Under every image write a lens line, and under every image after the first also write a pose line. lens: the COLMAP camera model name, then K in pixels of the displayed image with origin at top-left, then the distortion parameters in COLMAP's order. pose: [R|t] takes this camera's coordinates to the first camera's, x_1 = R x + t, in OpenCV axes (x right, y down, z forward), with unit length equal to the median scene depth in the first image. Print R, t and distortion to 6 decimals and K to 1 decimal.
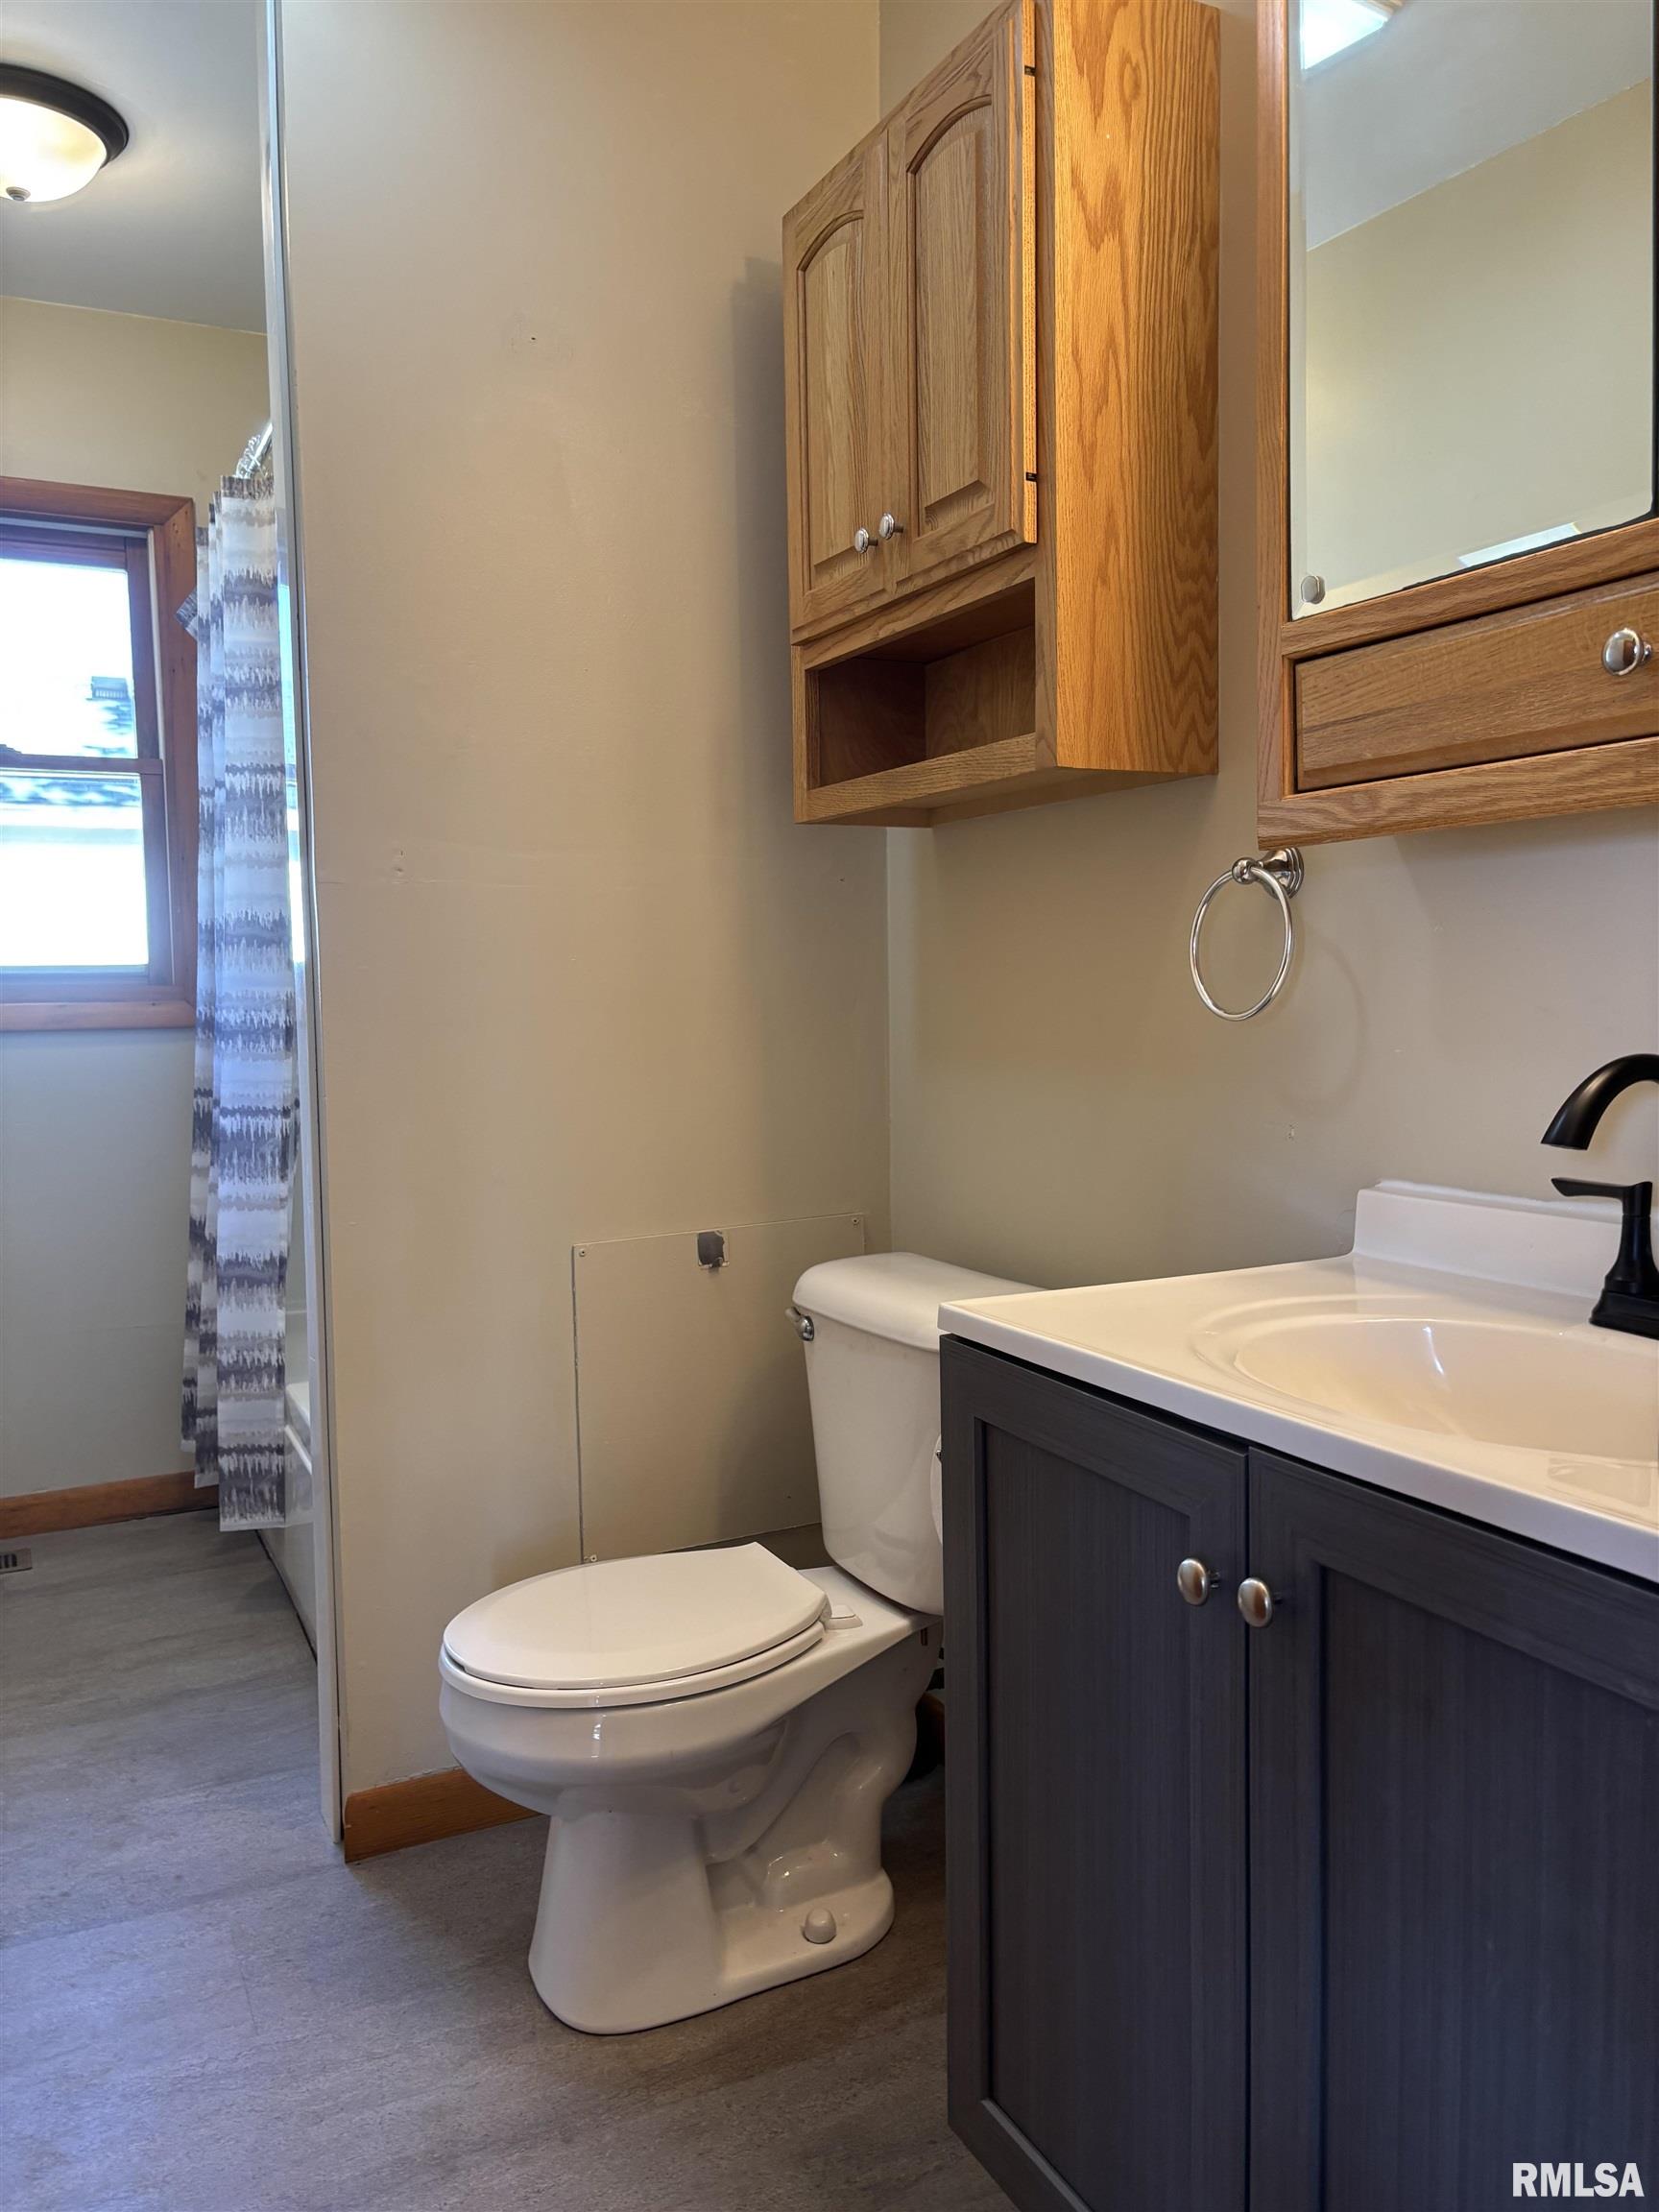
lens RADIAL K [[1675.1, 0, 824.6], [0, 1675.1, 1096.2], [0, 0, 1]] dist [0.044444, -0.049228]
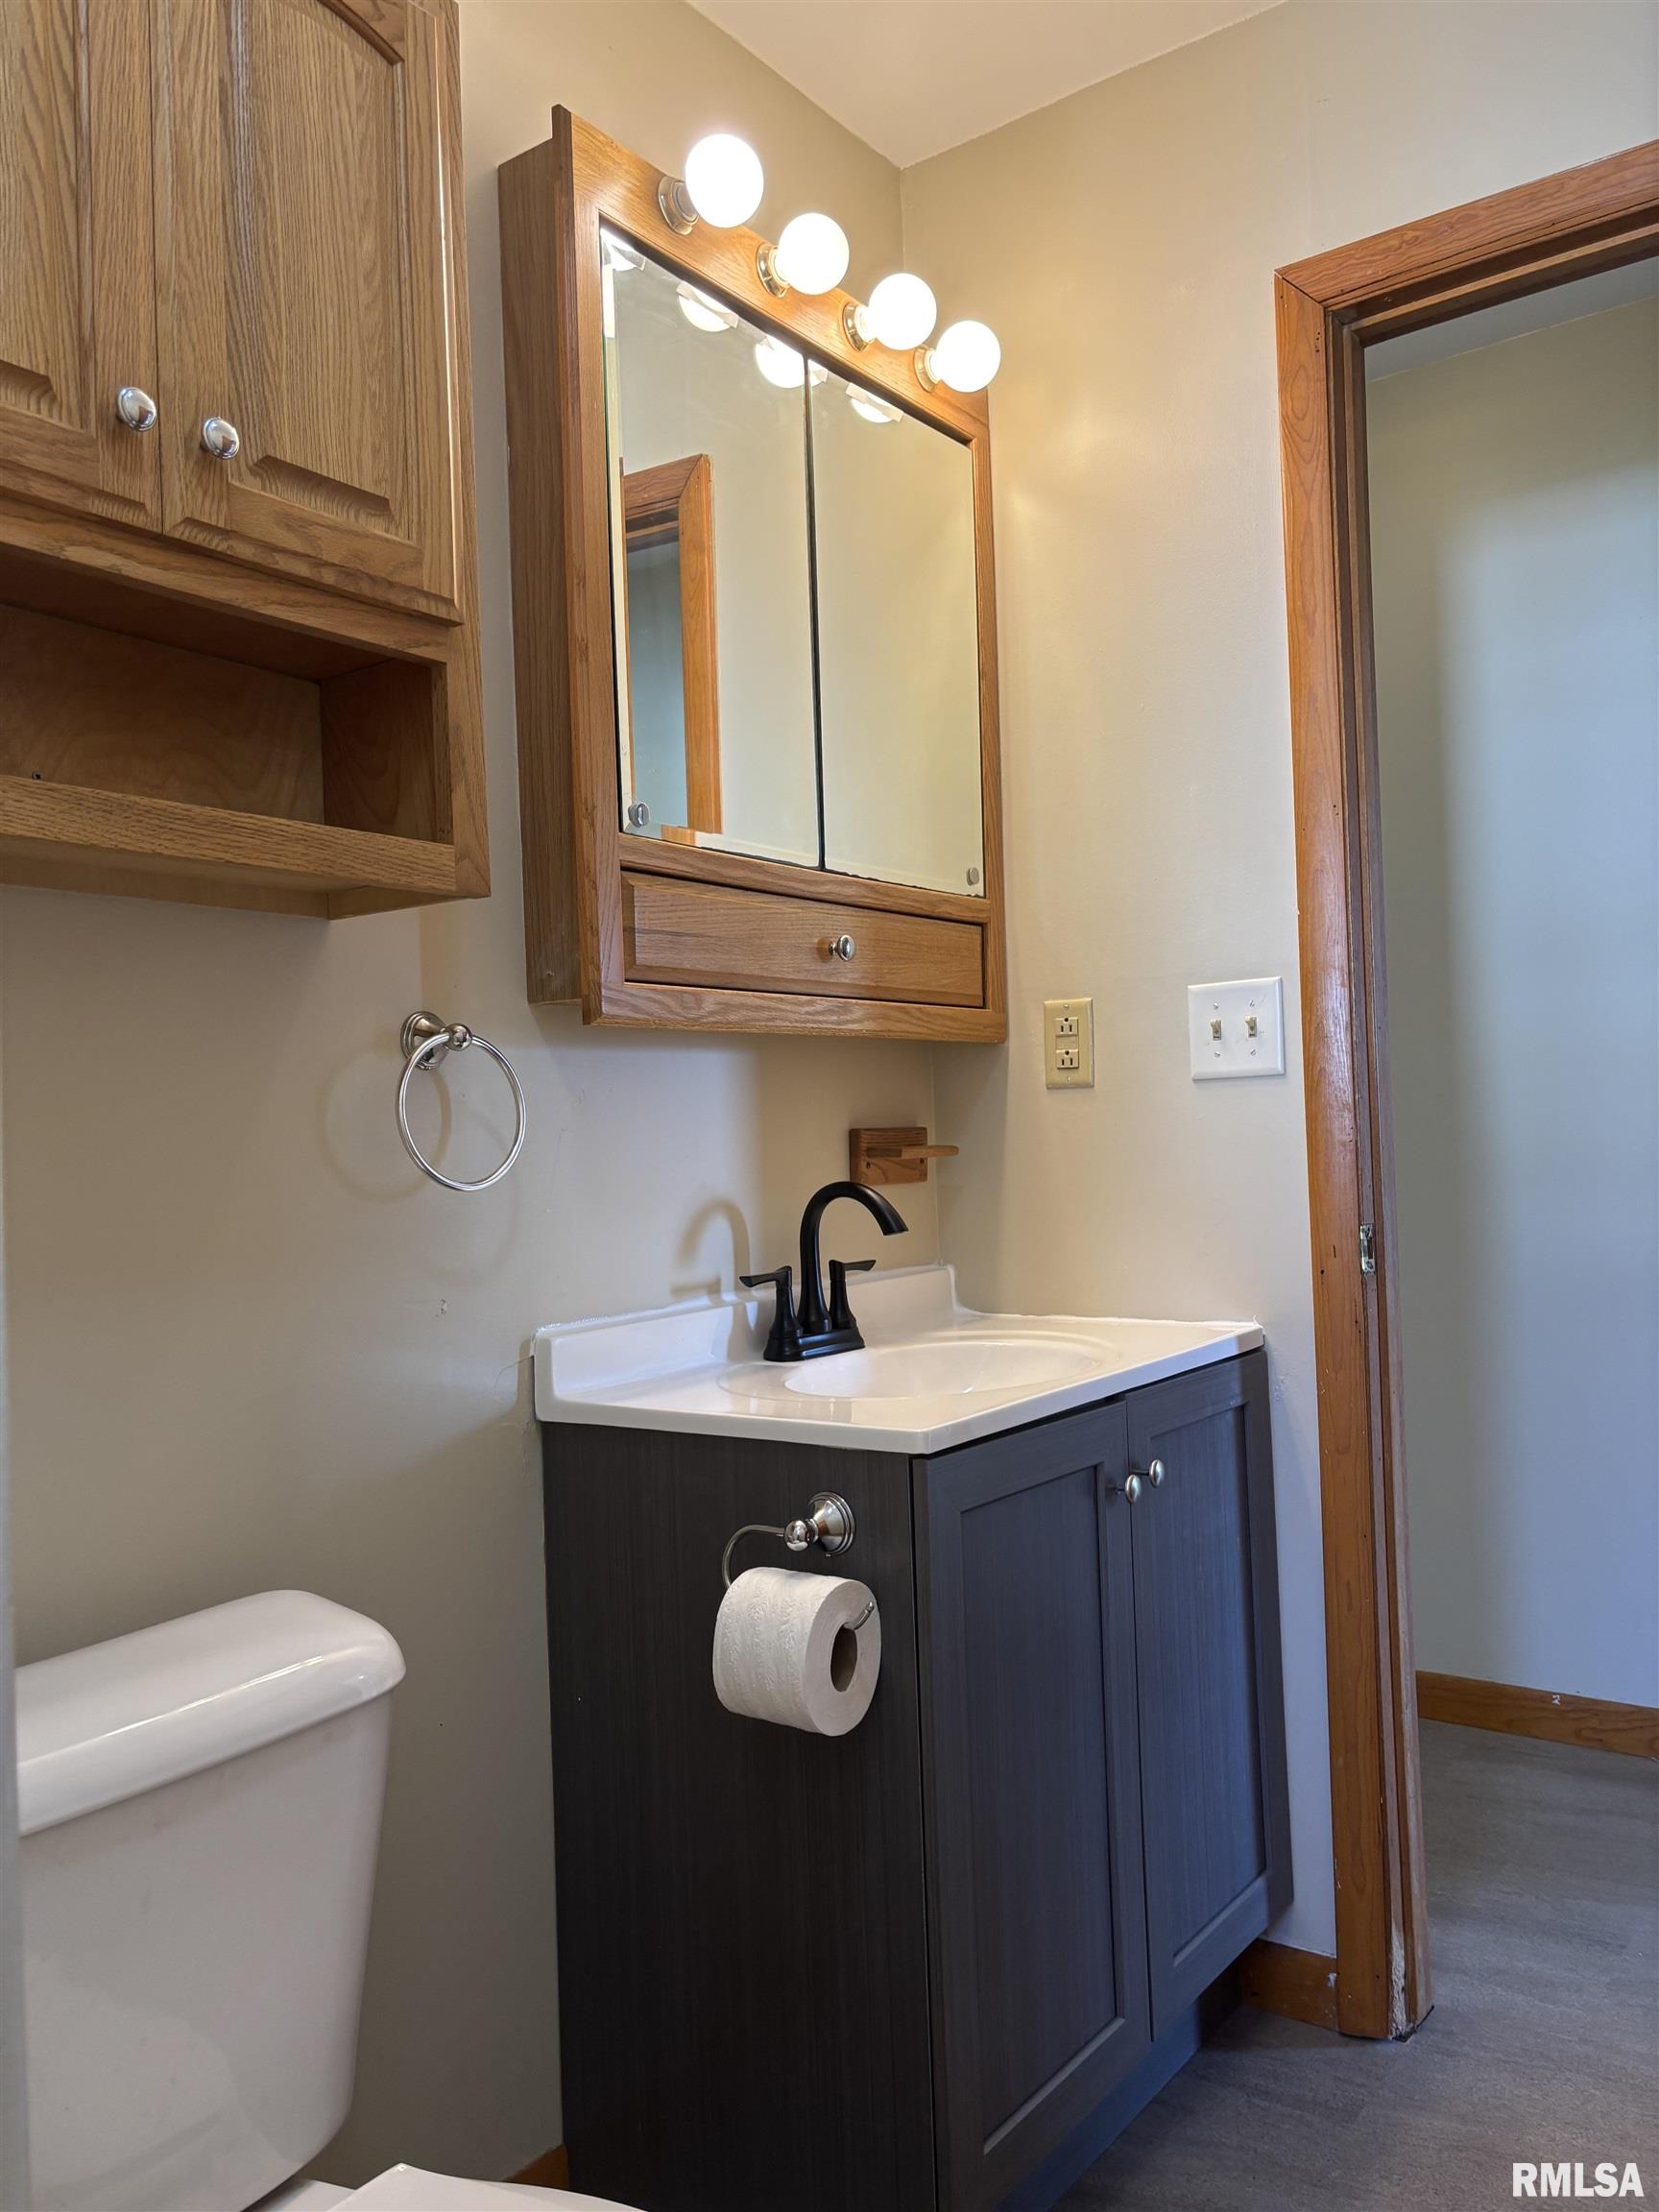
lens RADIAL K [[1675.1, 0, 833.8], [0, 1675.1, 1115.7], [0, 0, 1]] dist [0.044444, -0.049228]
pose [[-0.461385, 0.047719, 0.885916, -0.688973], [0.104711, 0.994502, 0.000965, -0.065728], [-0.880999, 0.093211, -0.463846, 1.231477]]
